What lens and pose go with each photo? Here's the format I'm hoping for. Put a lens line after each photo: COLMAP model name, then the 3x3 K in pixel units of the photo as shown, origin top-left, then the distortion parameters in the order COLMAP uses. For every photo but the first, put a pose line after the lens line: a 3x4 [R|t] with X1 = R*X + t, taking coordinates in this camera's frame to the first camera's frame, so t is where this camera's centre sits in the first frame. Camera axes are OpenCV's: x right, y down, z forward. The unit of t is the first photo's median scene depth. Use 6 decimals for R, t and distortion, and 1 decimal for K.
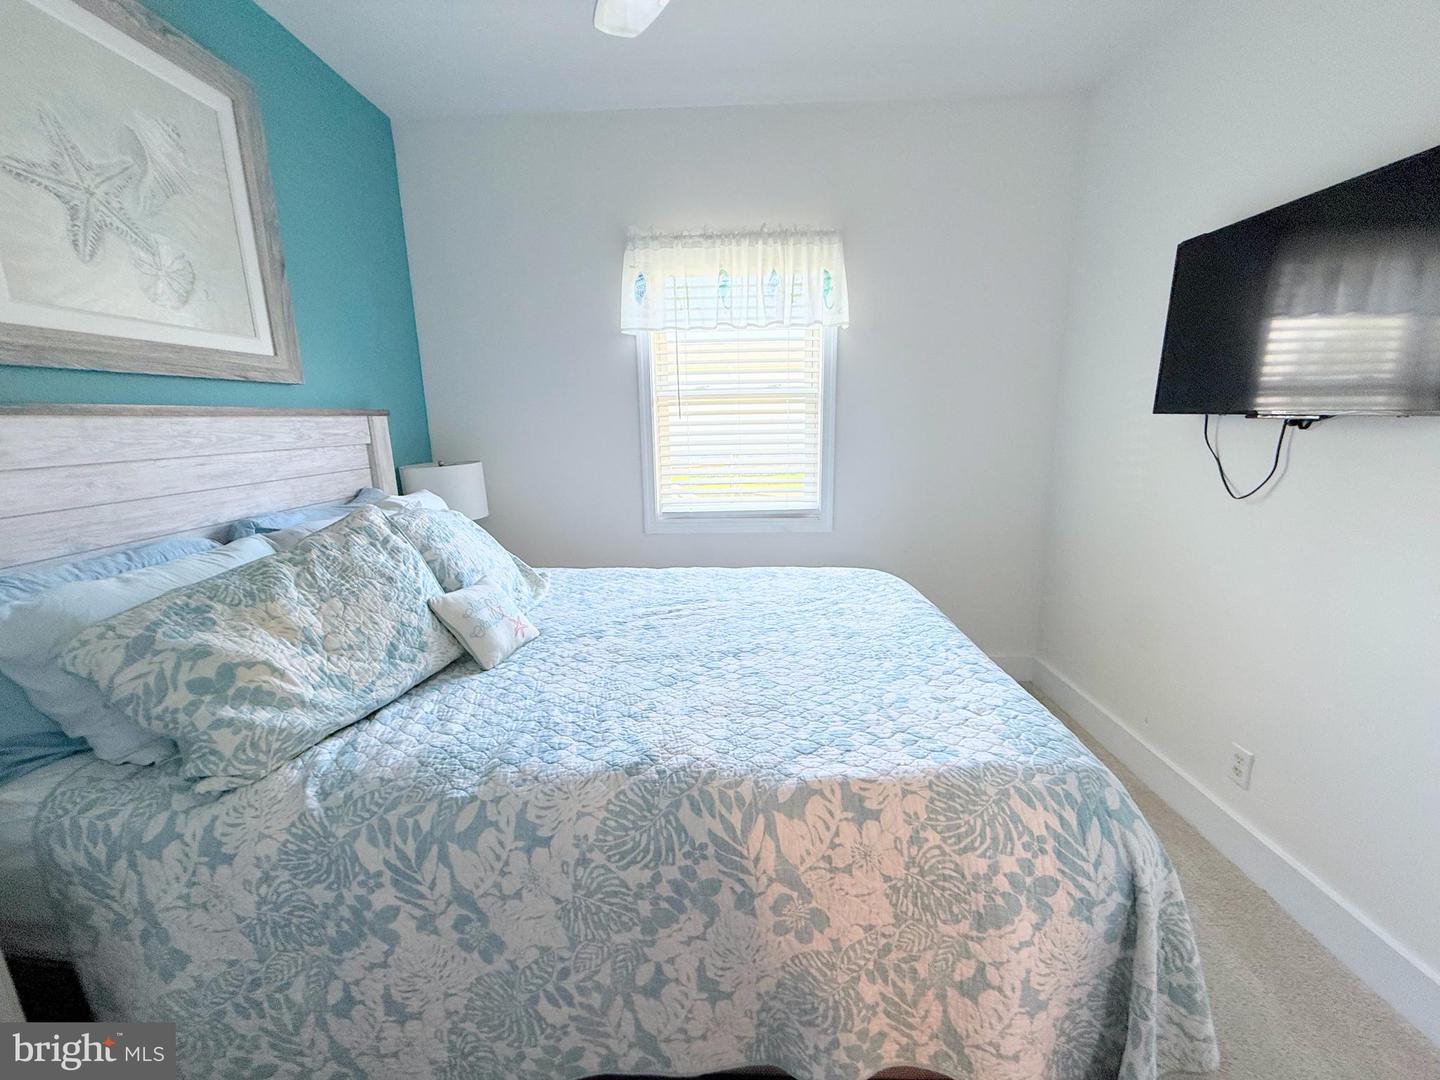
lens RADIAL K [[574.3, 0, 716.7], [0, 574.3, 543.4], [0, 0, 1]] dist [-0.000796, 0.000225]
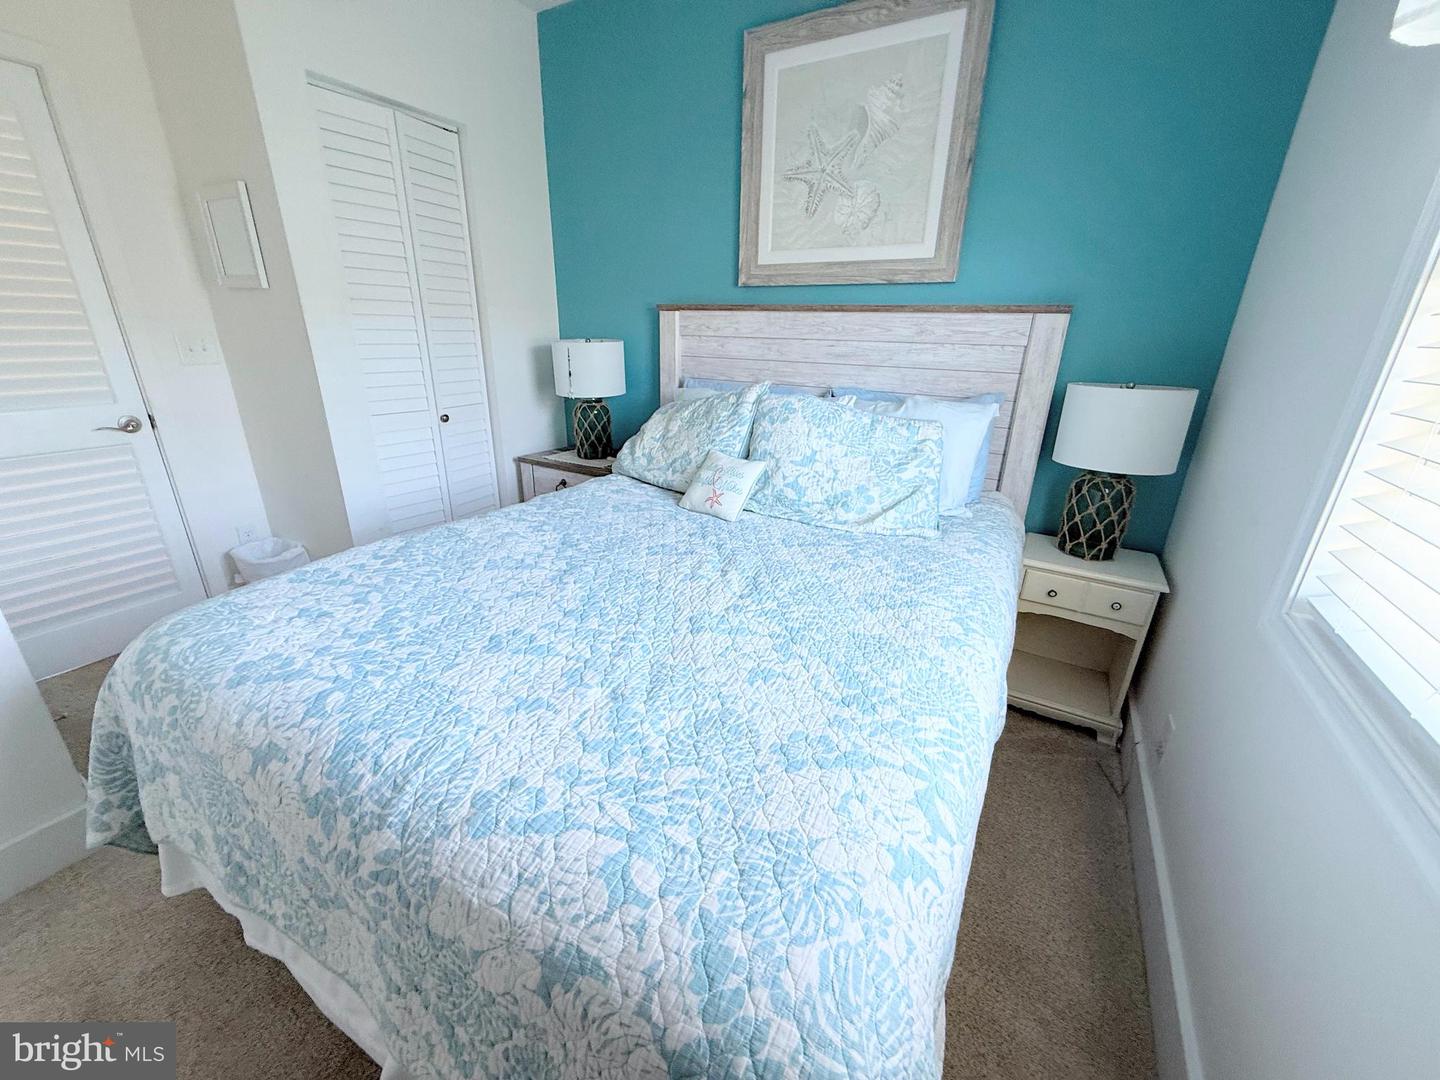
lens RADIAL K [[574.3, 0, 714.6], [0, 574.3, 542.8], [0, 0, 1]] dist [-0.000796, 0.000225]
pose [[-0.476203, 0.319484, -0.819244, 0.687271], [-0.200845, 0.867517, 0.455055, -0.331724], [0.856091, 0.381240, -0.348947, 1.546172]]
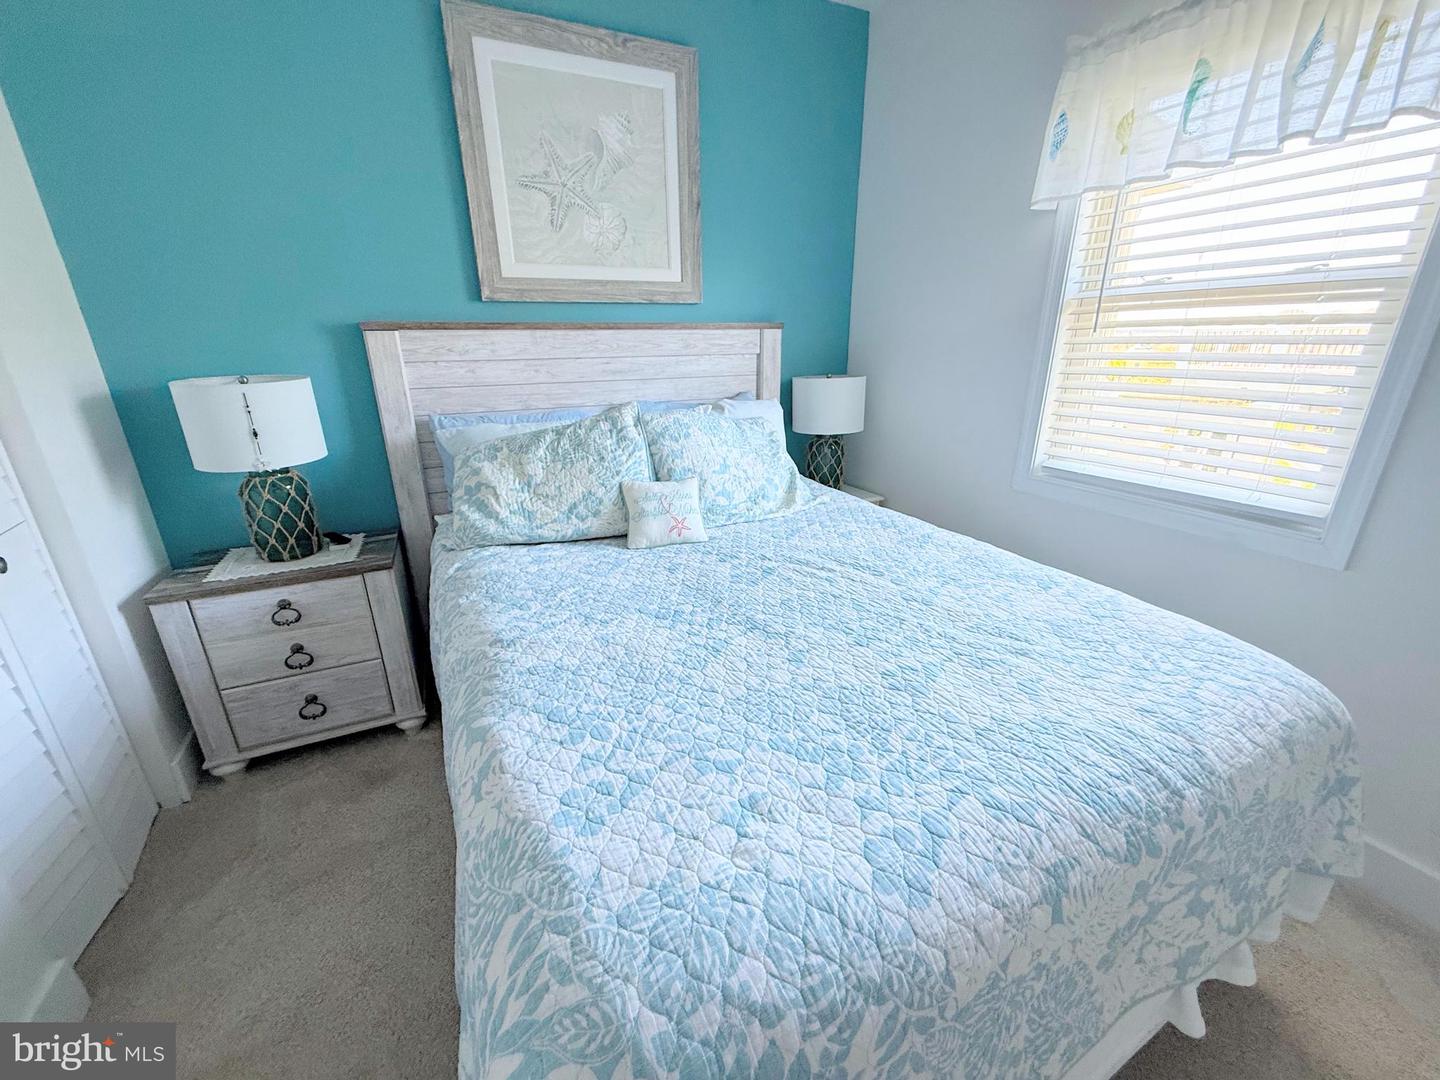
lens RADIAL K [[574.3, 0, 715.6], [0, 574.3, 542.8], [0, 0, 1]] dist [-0.000796, 0.000225]
pose [[0.468846, 0.308131, -0.827792, 0.670872], [-0.188152, 0.950510, 0.247245, -0.122420], [0.863008, 0.039831, 0.503618, 0.535600]]
